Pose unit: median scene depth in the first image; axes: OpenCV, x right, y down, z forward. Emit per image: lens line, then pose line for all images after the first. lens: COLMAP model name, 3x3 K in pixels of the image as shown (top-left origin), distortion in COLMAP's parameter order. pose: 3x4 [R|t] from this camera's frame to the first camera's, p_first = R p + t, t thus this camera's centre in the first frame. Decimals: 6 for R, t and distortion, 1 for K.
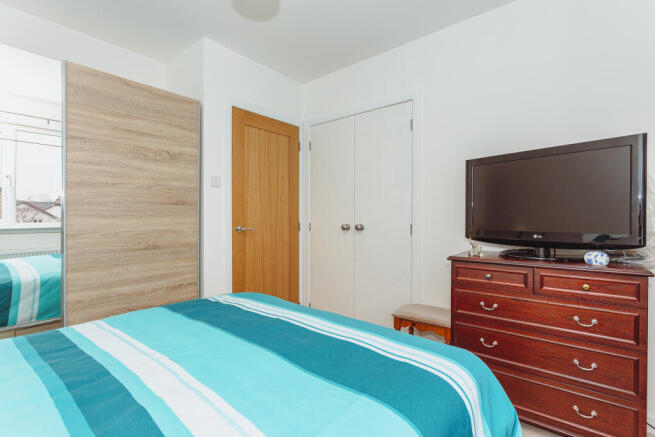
lens RADIAL K [[321.0, 0, 326.1], [0, 321.0, 214.9], [0, 0, 1]] dist [-0.039932, 0.005883]
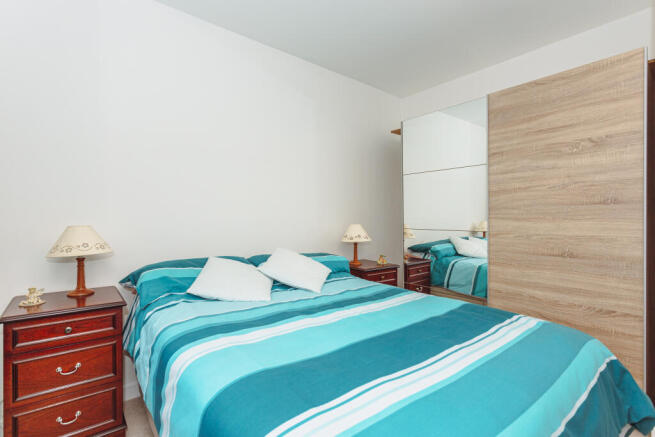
lens RADIAL K [[321.0, 0, 325.4], [0, 321.0, 219.7], [0, 0, 1]] dist [-0.039932, 0.005883]
pose [[-0.288163, 0.000290, -0.957581, 0.485292], [0.000129, 1.000000, 0.000264, 0.005288], [0.957581, -0.000048, -0.288163, 0.634925]]
